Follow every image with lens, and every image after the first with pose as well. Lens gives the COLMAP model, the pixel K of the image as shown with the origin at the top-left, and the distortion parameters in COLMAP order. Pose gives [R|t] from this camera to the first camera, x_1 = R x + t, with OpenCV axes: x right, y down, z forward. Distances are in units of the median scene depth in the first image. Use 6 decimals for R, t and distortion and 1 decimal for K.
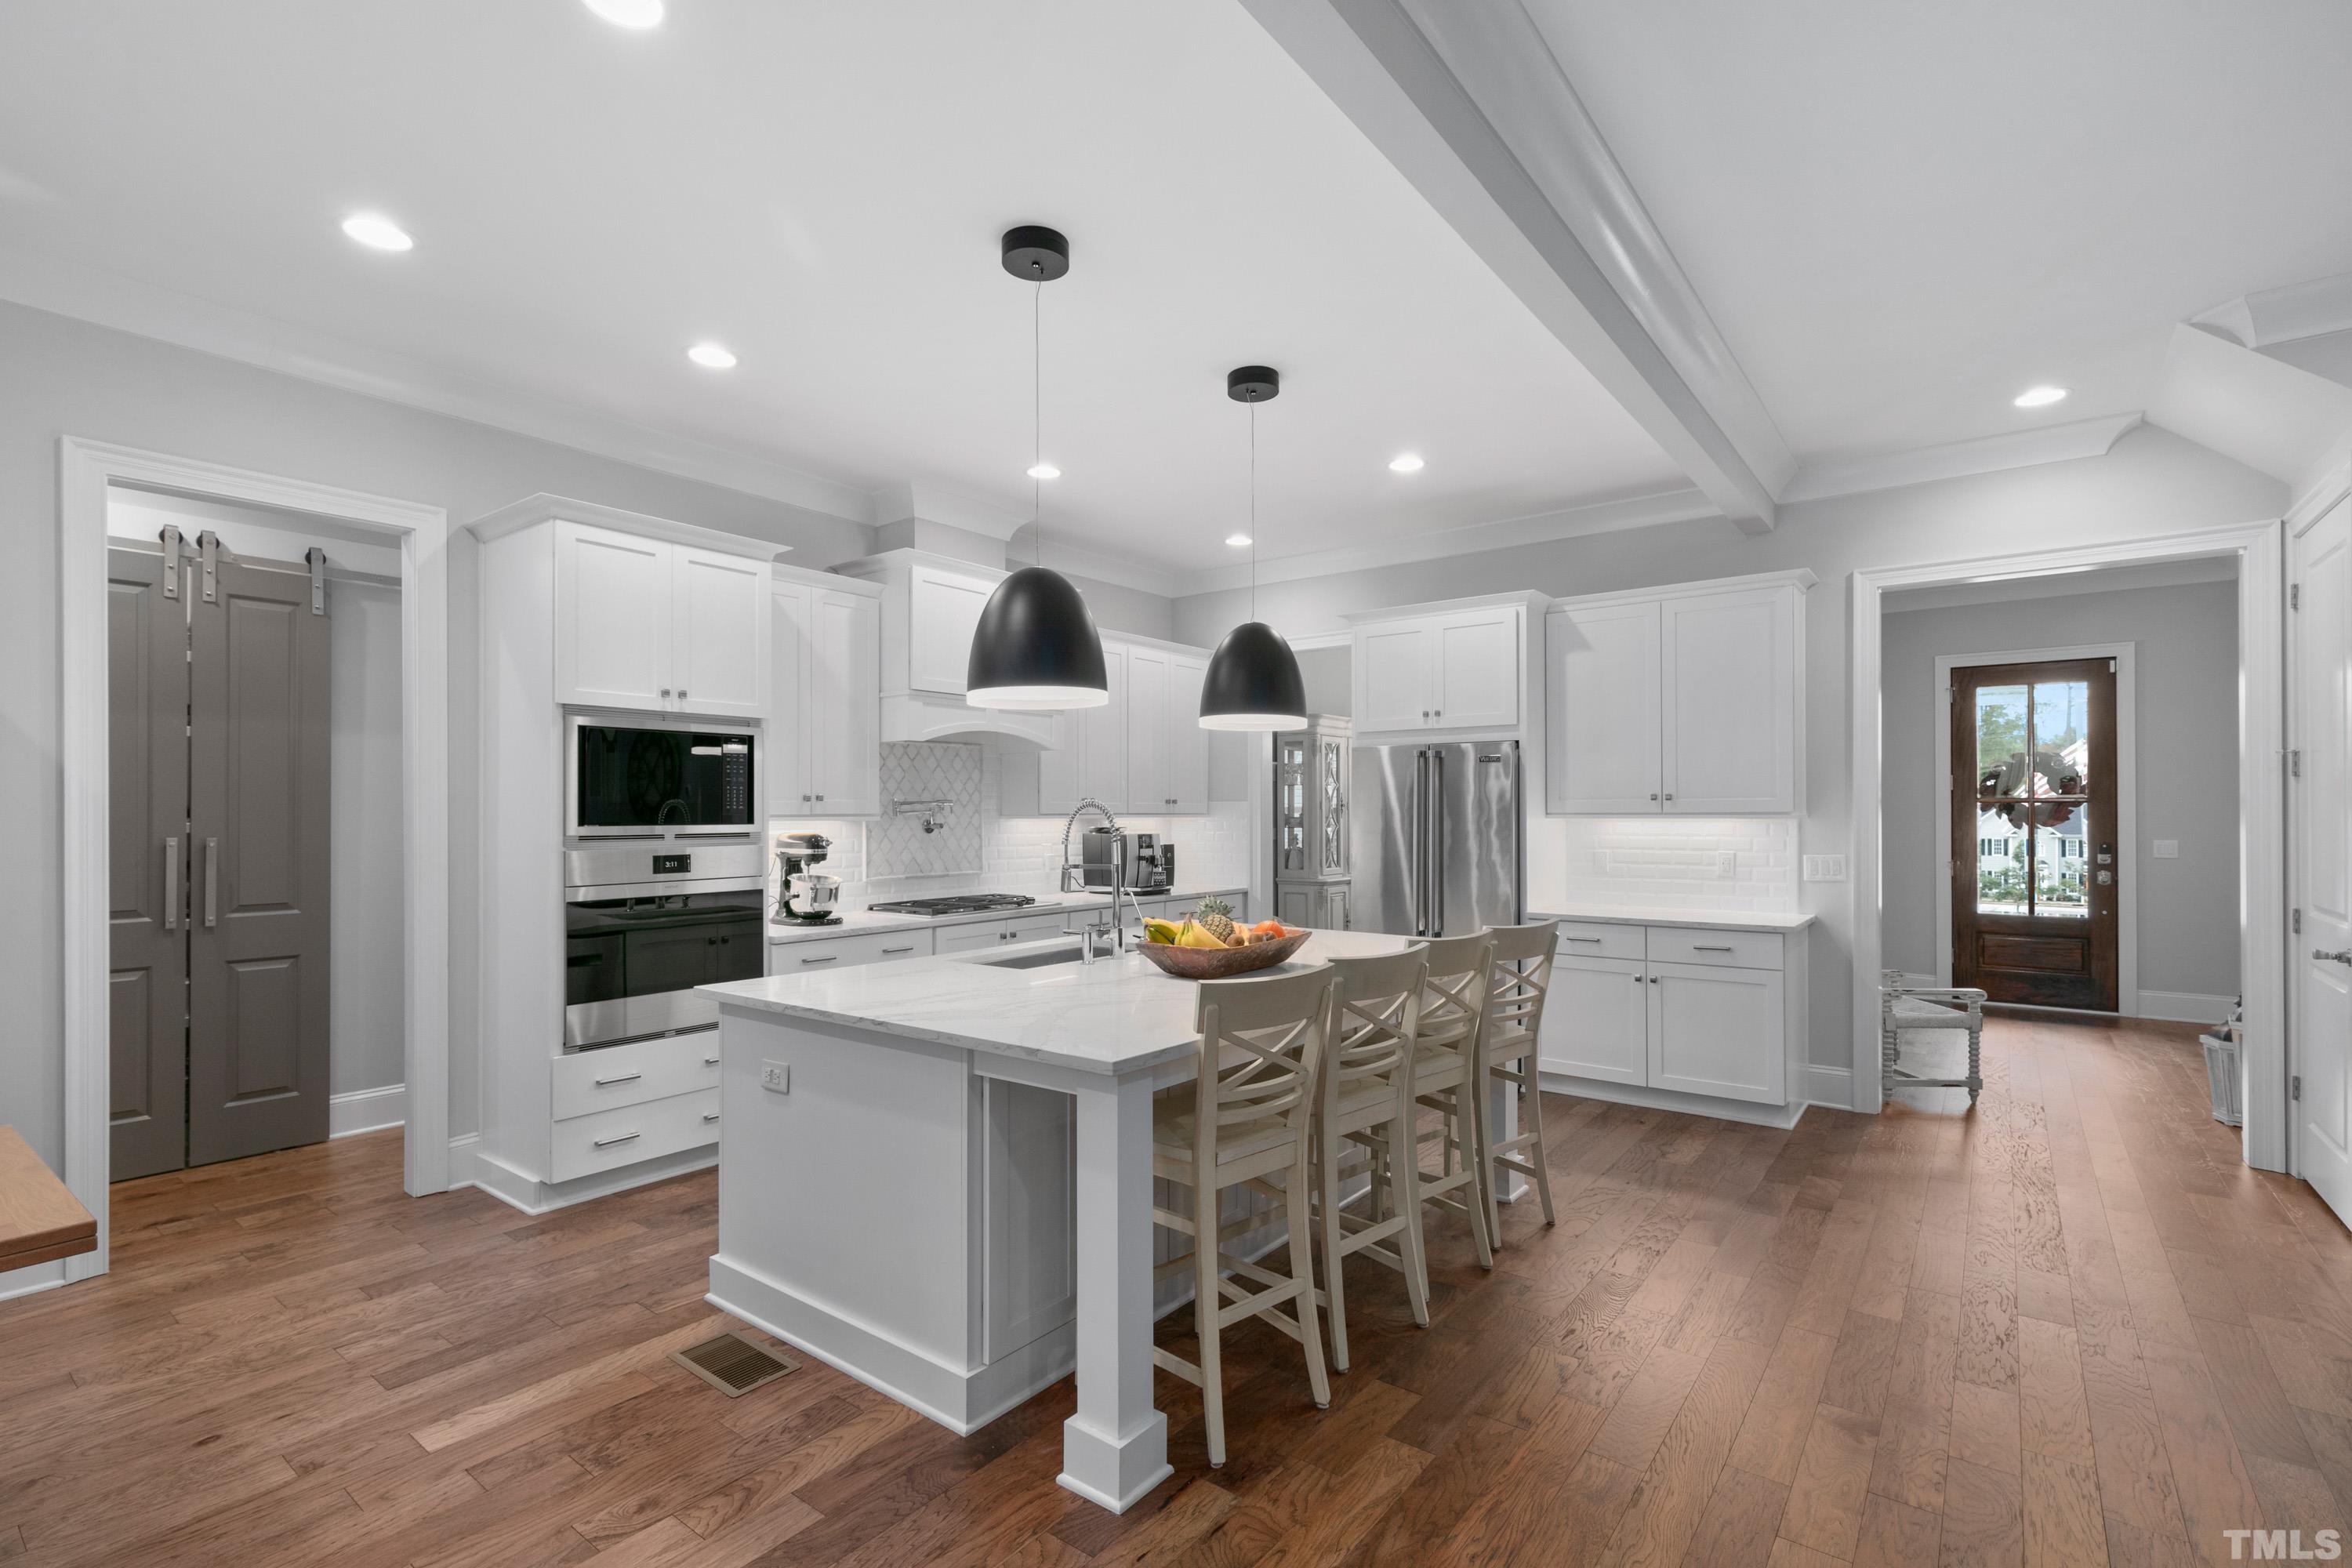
lens RADIAL K [[1077.5, 0, 1175.1], [0, 1077.5, 803.2], [0, 0, 1]] dist [-0.000853, 0.000020]
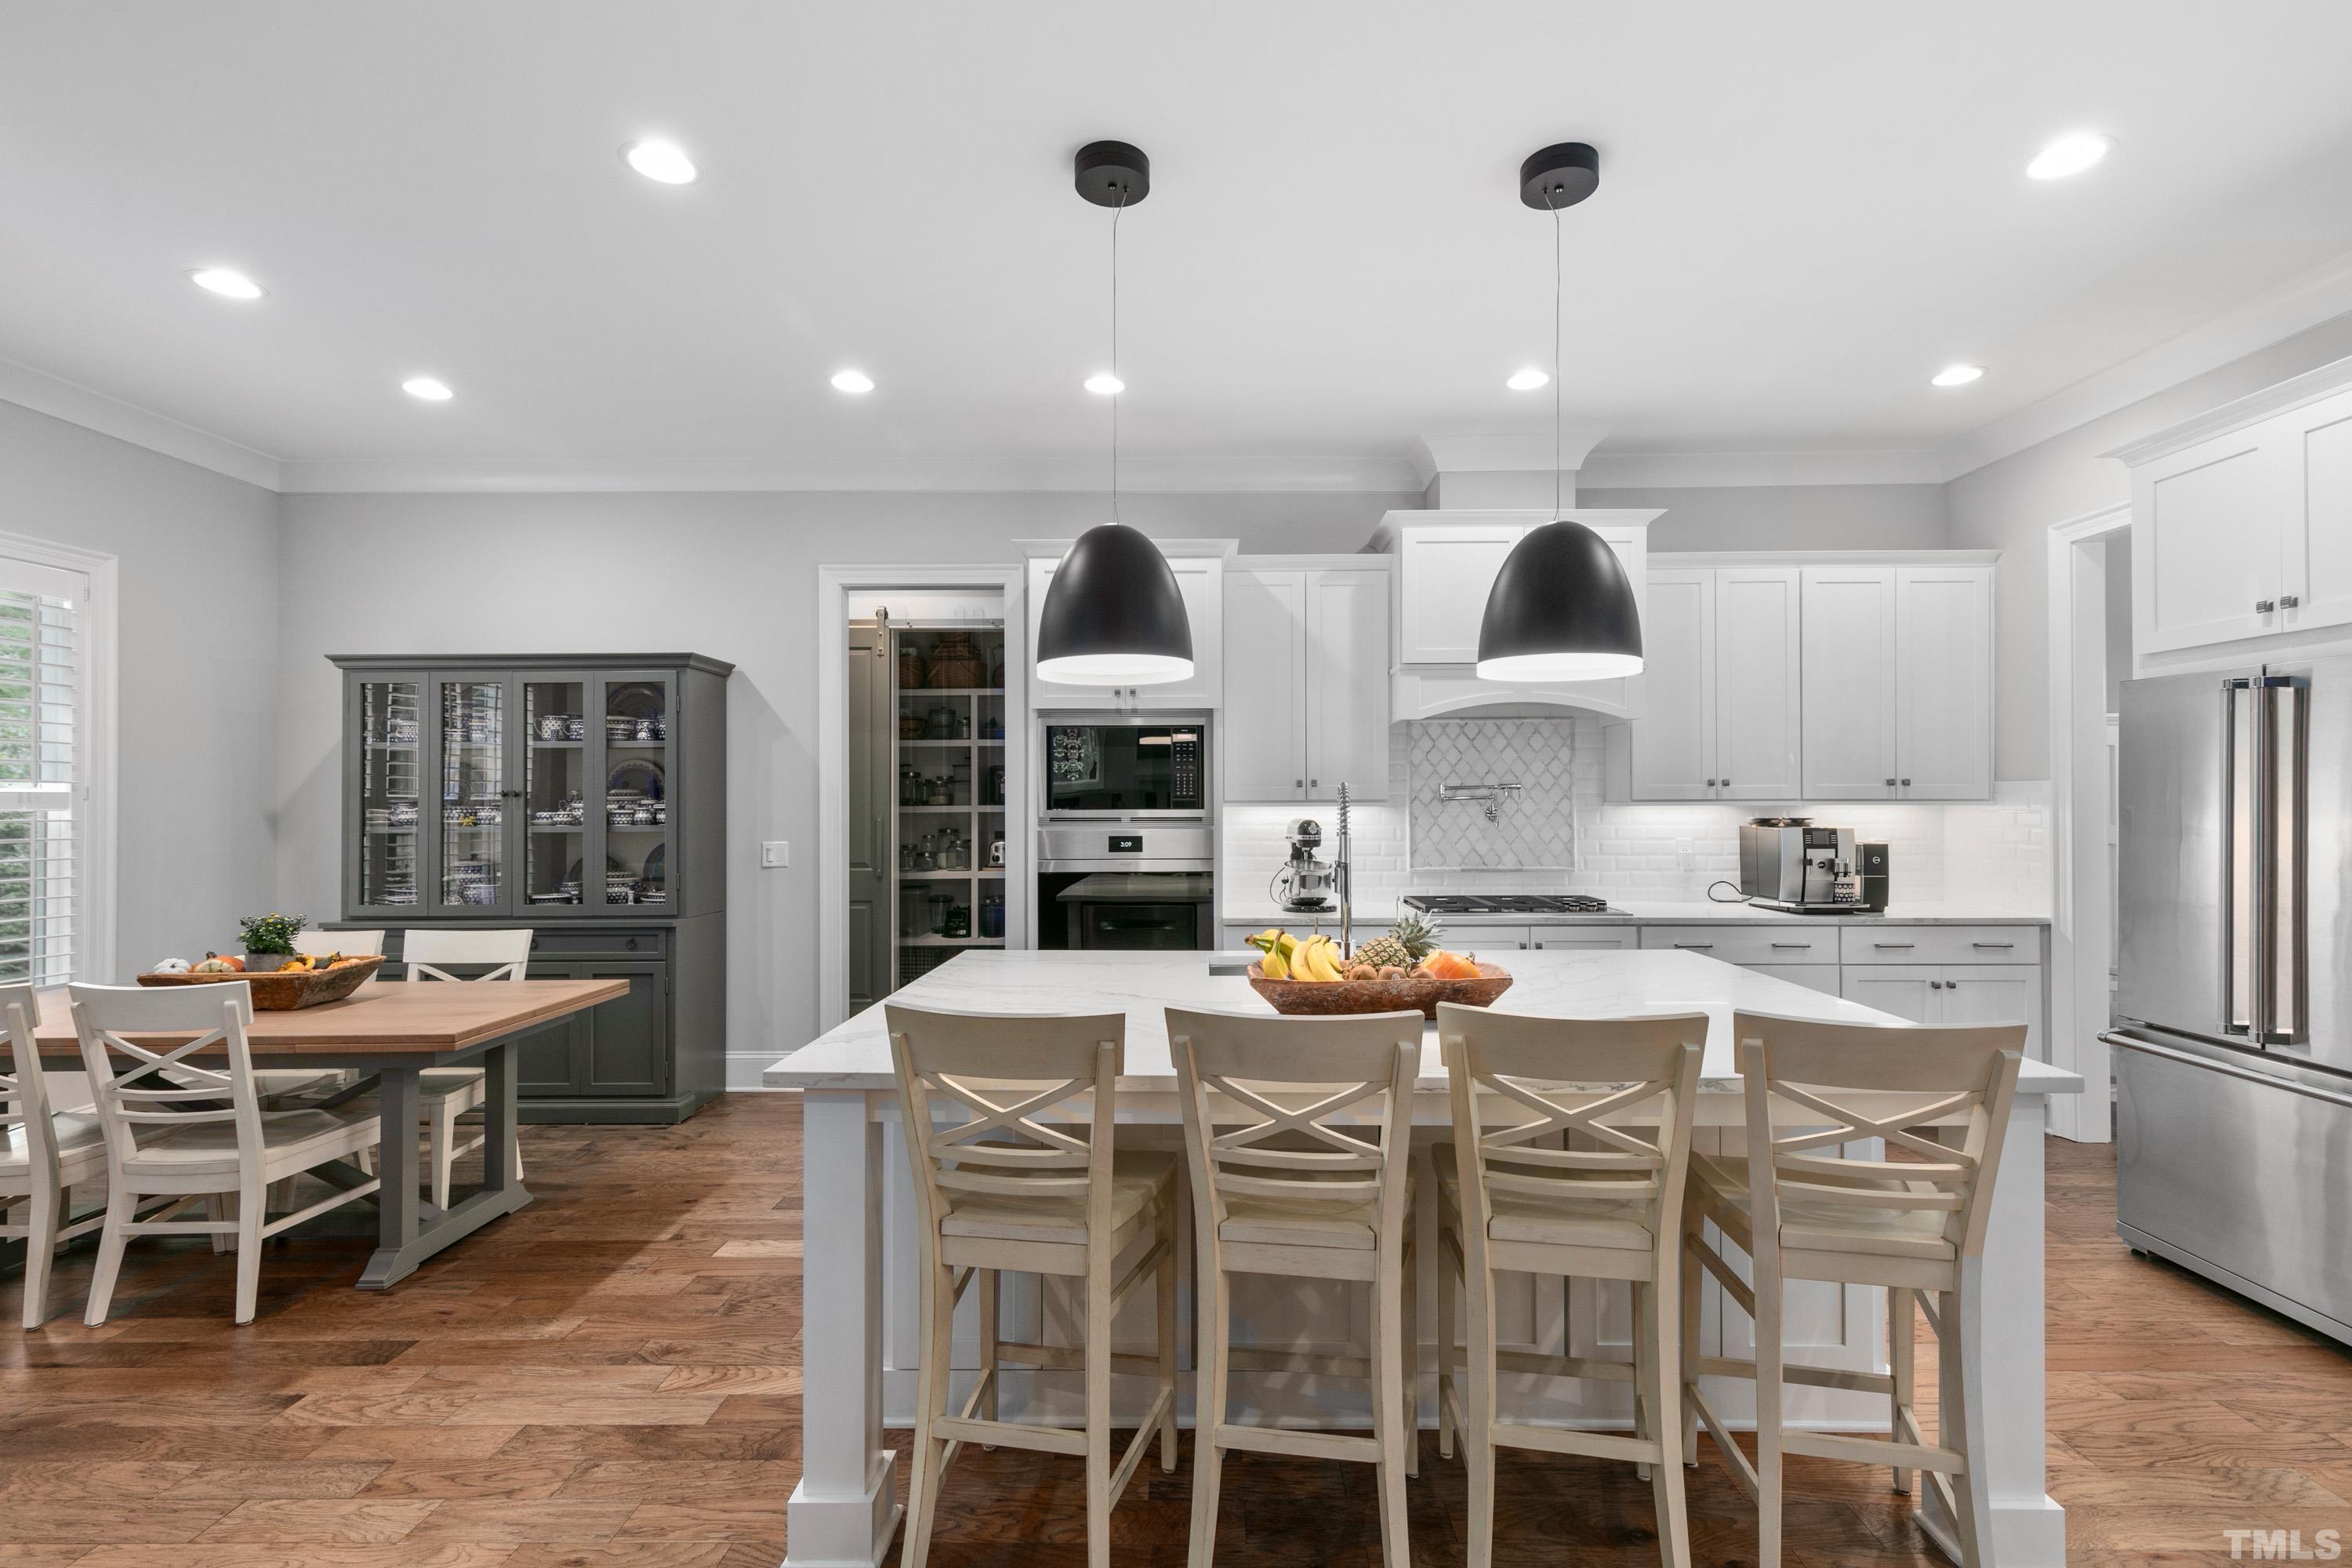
lens RADIAL K [[1064.1, 0, 1176.0], [0, 1064.1, 784.0], [0, 0, 1]] dist [0.001895, 0.000134]
pose [[0.597896, -0.011134, -0.801497, 0.349816], [0.006701, 0.999938, -0.008893, 0.003412], [0.801546, -0.000054, 0.597933, 0.295472]]
